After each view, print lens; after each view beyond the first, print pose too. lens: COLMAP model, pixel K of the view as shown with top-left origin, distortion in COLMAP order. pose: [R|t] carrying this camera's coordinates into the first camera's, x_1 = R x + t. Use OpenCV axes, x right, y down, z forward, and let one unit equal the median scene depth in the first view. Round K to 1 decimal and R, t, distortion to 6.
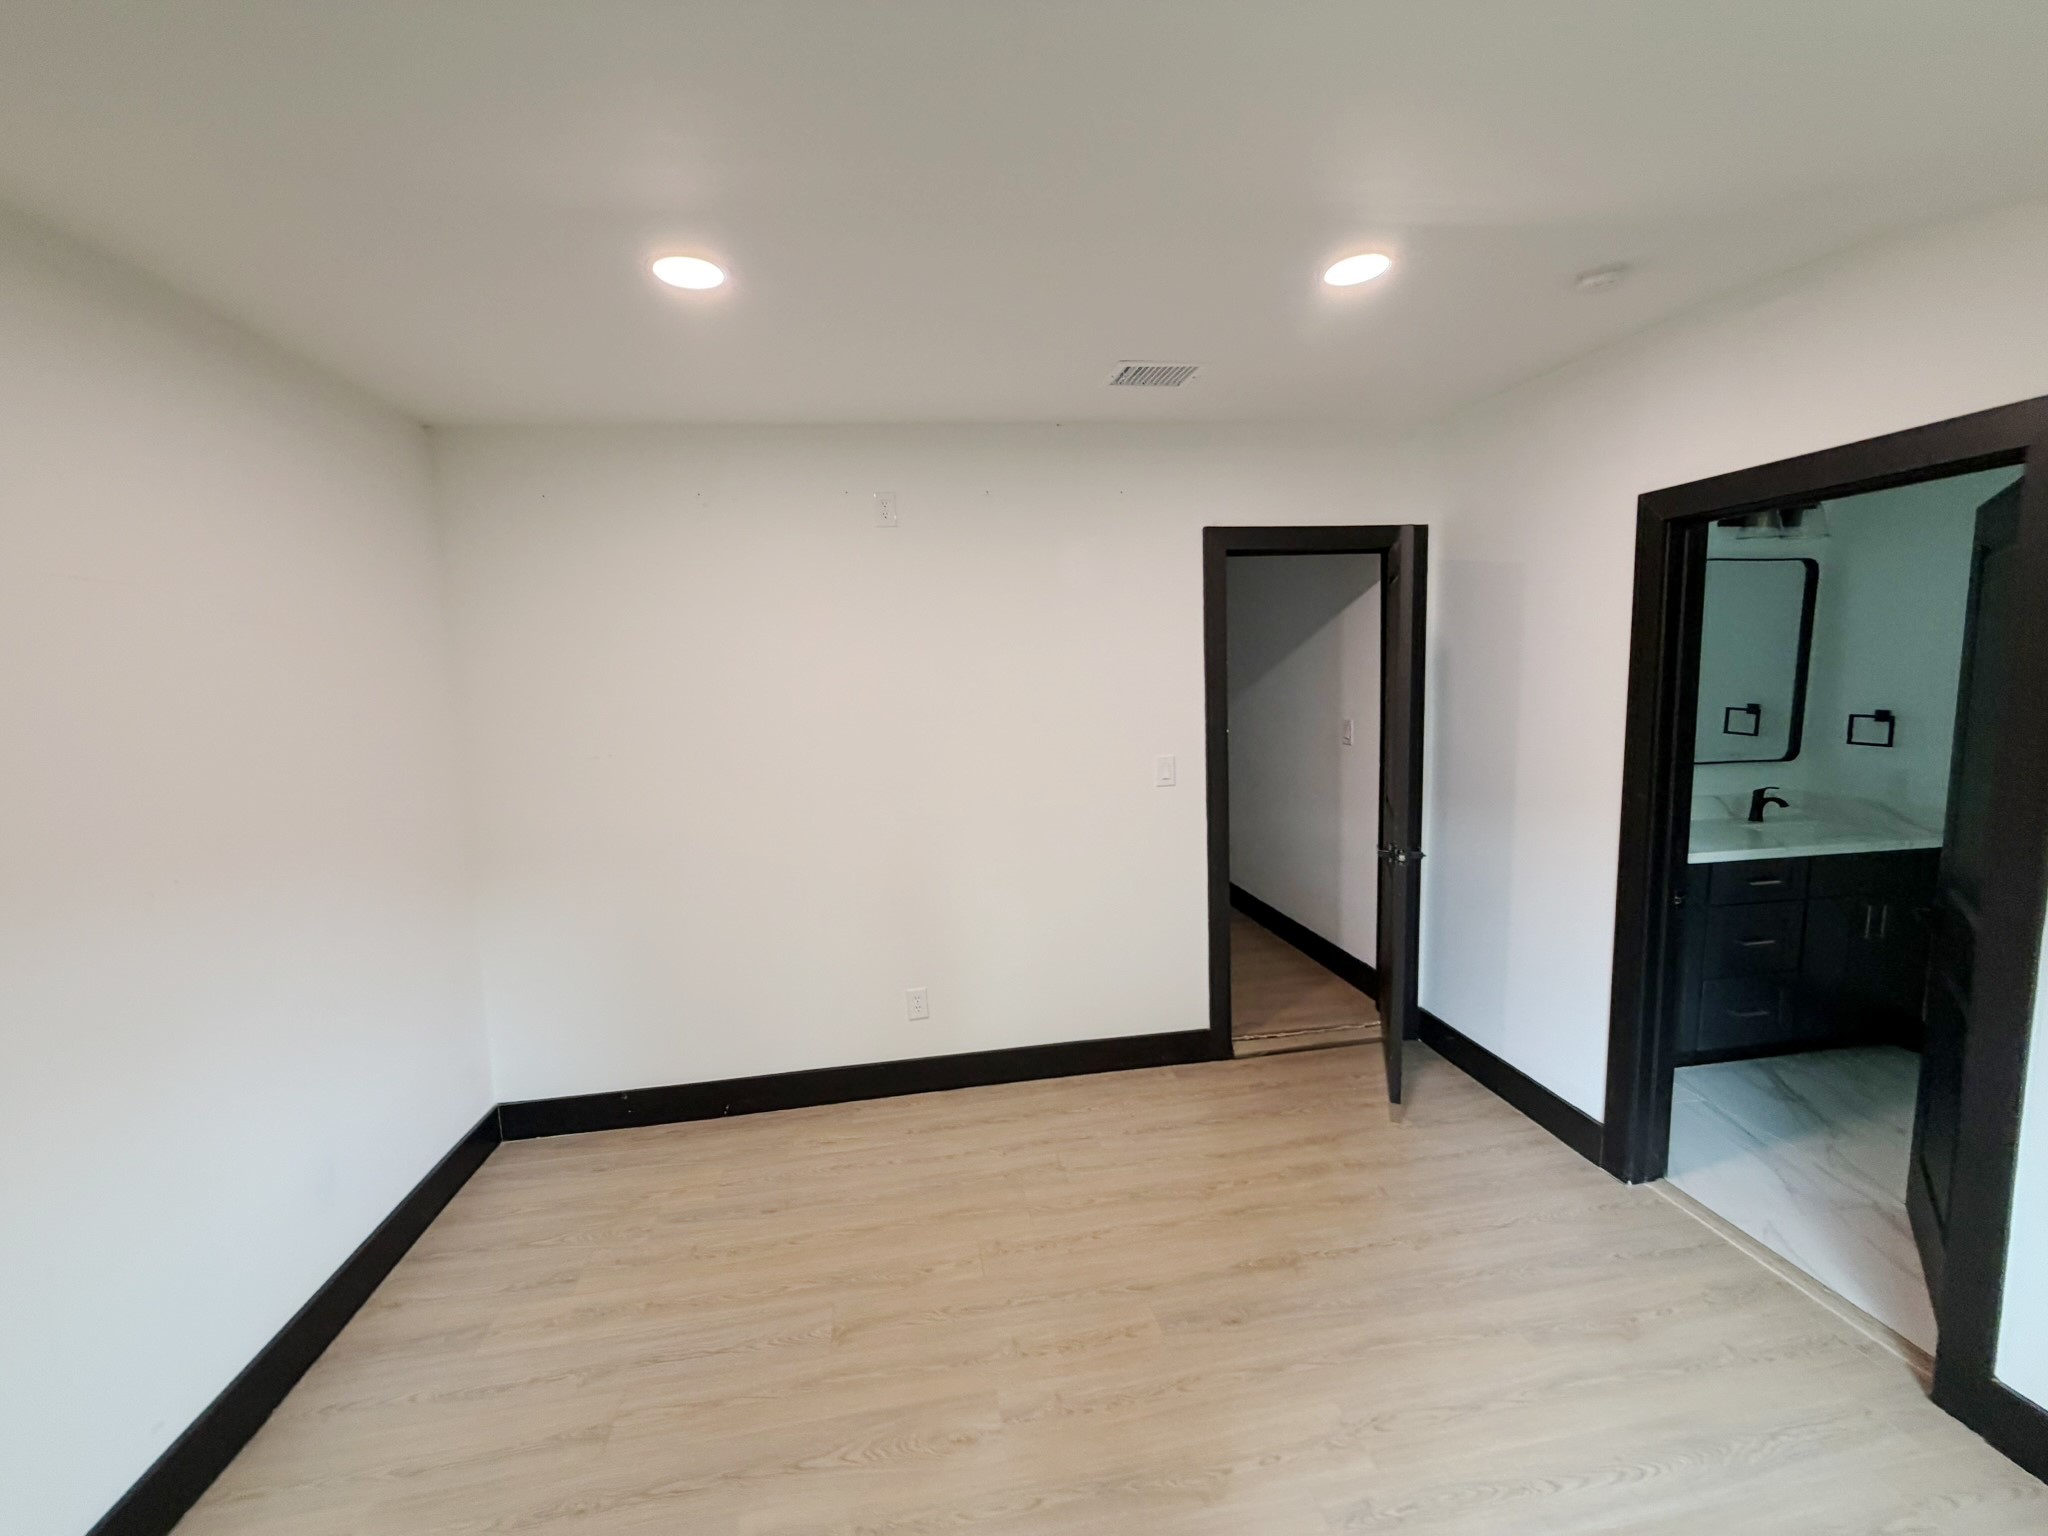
lens RADIAL K [[823.3, 0, 1028.5], [0, 823.3, 760.2], [0, 0, 1]] dist [0.000138, 0.000578]
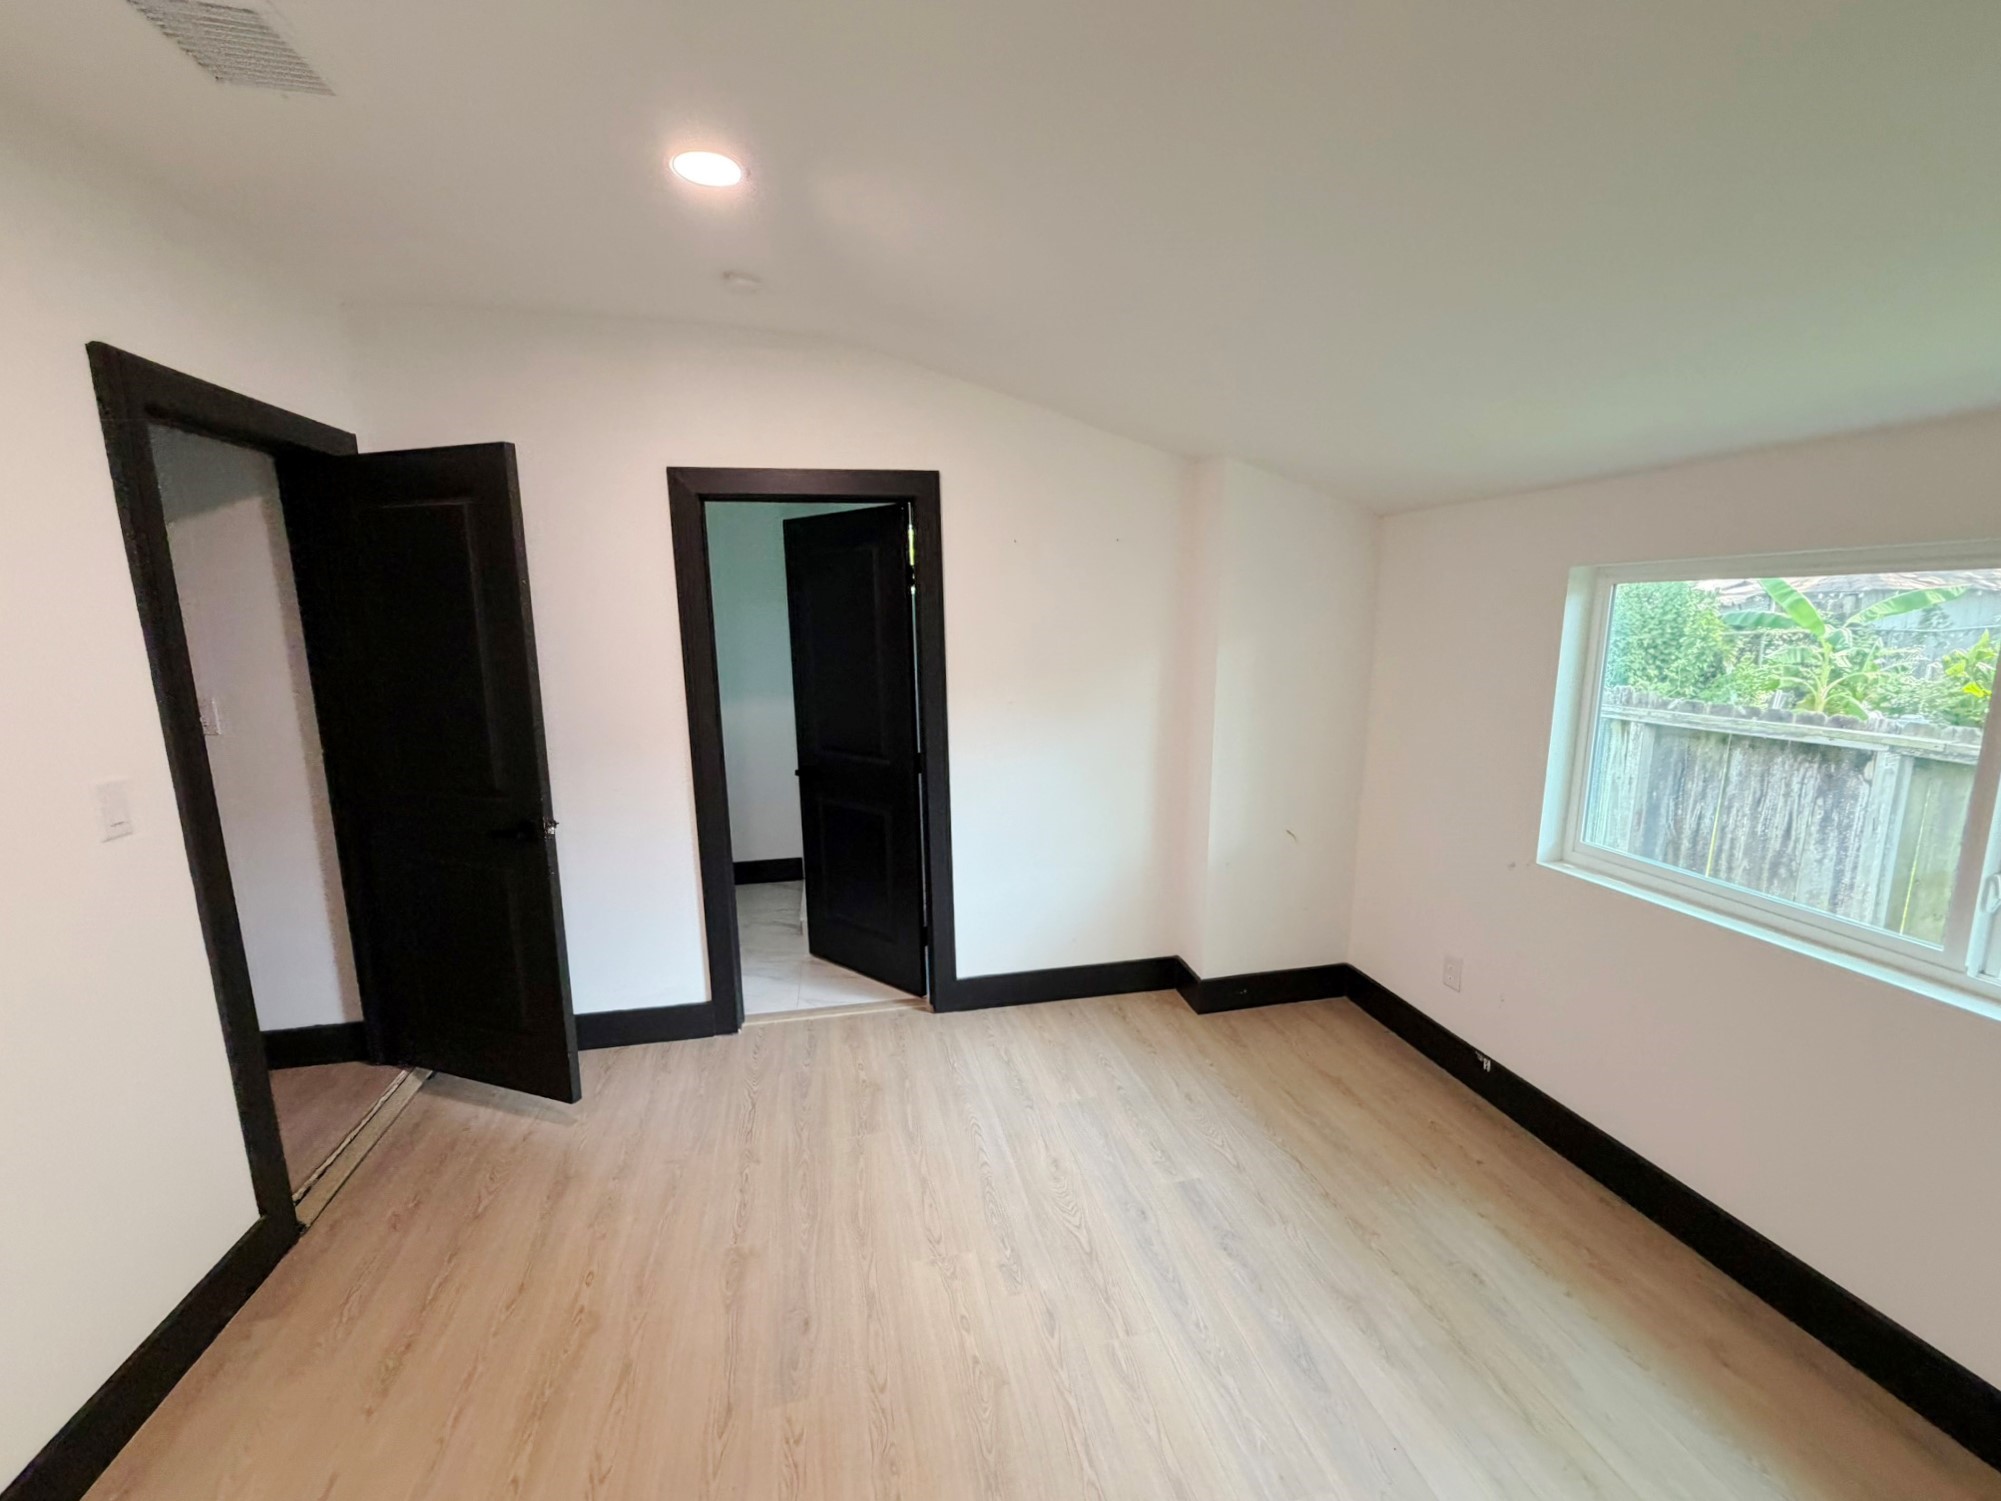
lens RADIAL K [[804.4, 0, 1000.6], [0, 804.4, 744.7], [0, 0, 1]] dist [0.000138, 0.000578]
pose [[-0.030302, -0.134152, 0.990497, -0.519412], [0.126275, 0.982499, 0.136932, -0.037596], [-0.991532, 0.129225, -0.012831, 0.676399]]
